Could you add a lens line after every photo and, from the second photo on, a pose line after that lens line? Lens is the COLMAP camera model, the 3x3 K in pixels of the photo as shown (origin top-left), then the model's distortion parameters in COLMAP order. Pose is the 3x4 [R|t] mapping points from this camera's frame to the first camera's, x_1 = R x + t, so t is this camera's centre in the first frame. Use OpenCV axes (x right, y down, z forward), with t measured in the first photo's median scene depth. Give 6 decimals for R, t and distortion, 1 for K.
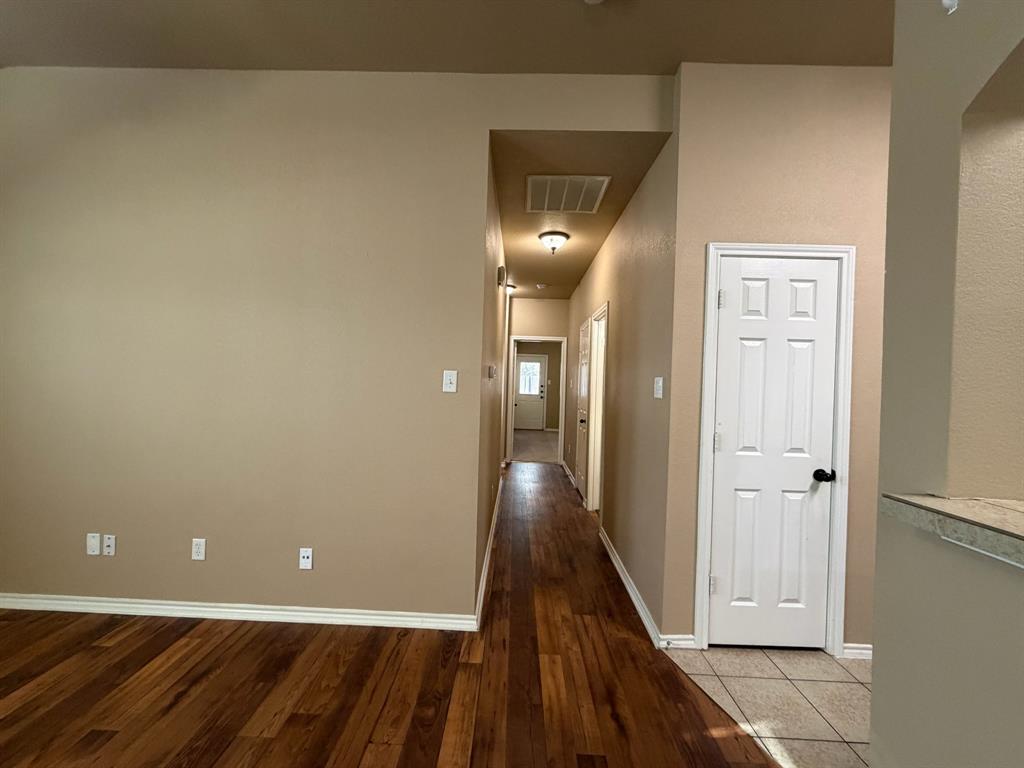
lens RADIAL K [[408.0, 0, 518.6], [0, 408.0, 386.5], [0, 0, 1]] dist [0.008452, 0.000136]
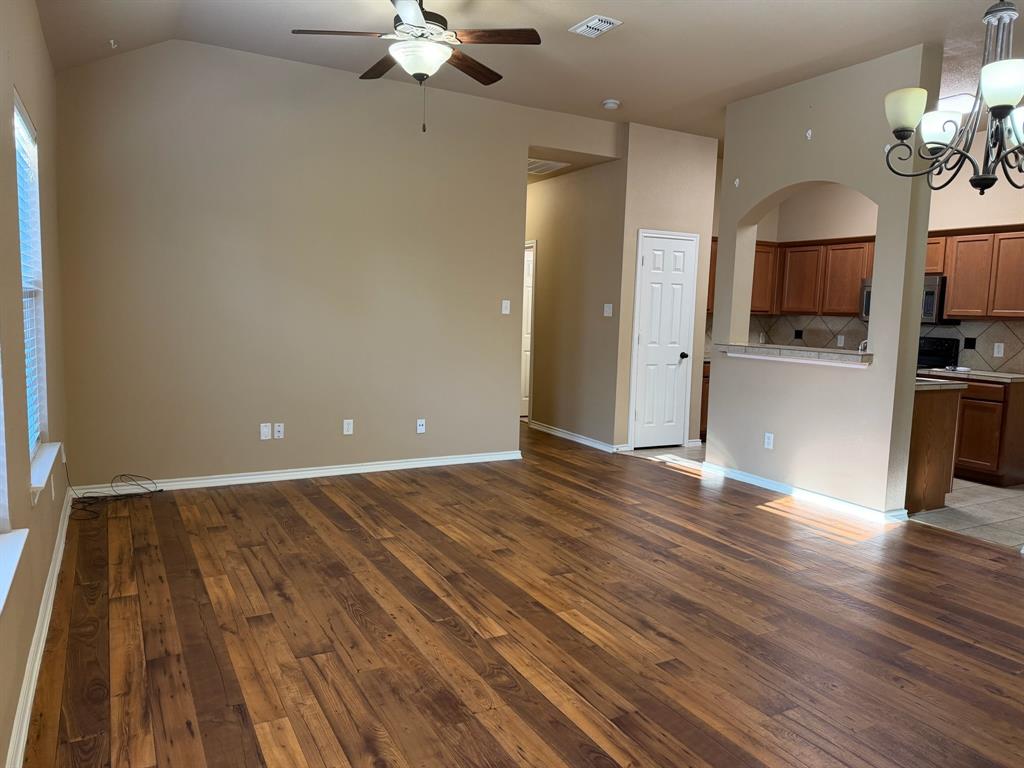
lens RADIAL K [[707.3, 0, 512.0], [0, 707.3, 384.0], [0, 0, 1]] dist [0.062144, -0.079593]
pose [[0.870371, -0.059680, 0.488766, -1.564399], [0.001981, 0.993044, 0.117726, -0.042353], [-0.492392, -0.101497, 0.864435, -1.469480]]
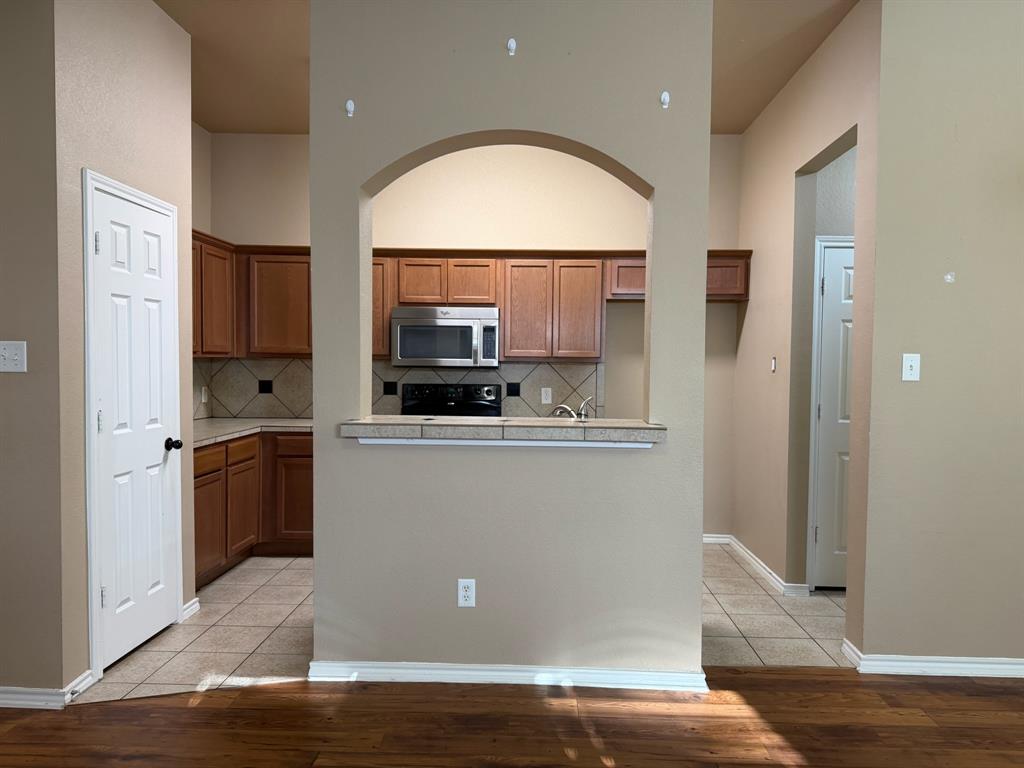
lens RADIAL K [[707.3, 0, 512.0], [0, 707.3, 384.0], [0, 0, 1]] dist [0.062144, -0.079593]
pose [[0.028709, -0.065438, 0.997444, -0.878238], [-0.005171, 0.997832, 0.065612, -0.035900], [-0.999574, -0.007041, 0.028308, 0.149958]]
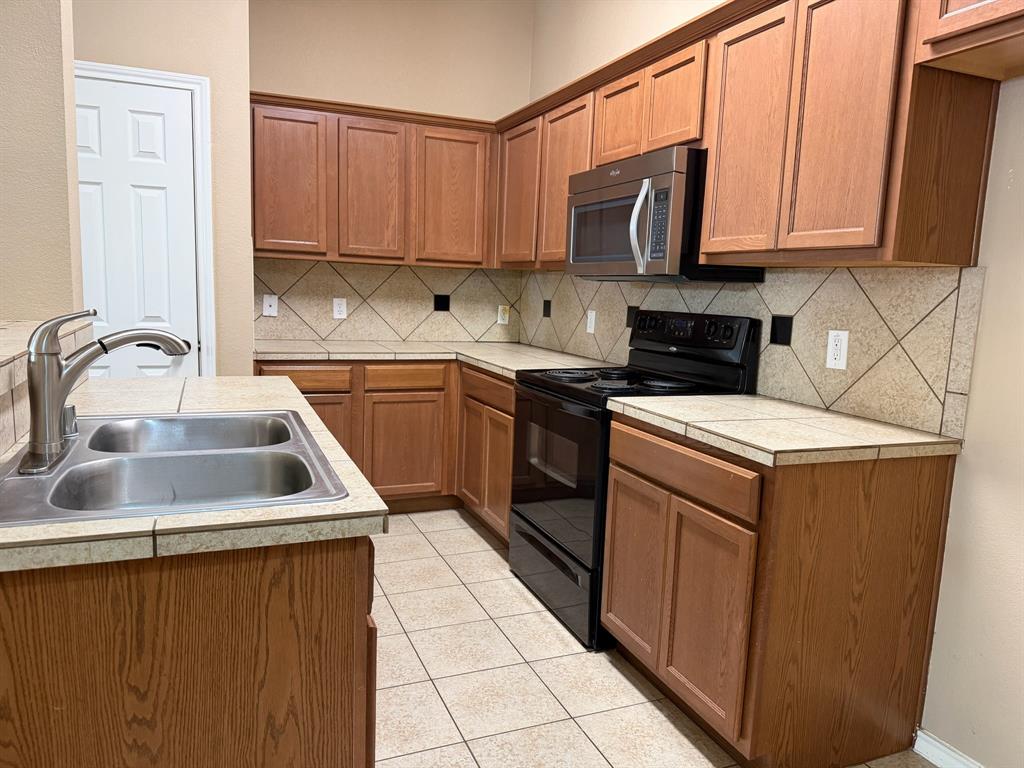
lens RADIAL K [[707.3, 0, 512.0], [0, 707.3, 384.0], [0, 0, 1]] dist [0.062144, -0.079593]
pose [[0.919310, -0.053454, 0.389887, 0.768318], [-0.004234, 0.989331, 0.145621, 0.067977], [-0.393511, -0.135521, 0.909276, -0.671127]]
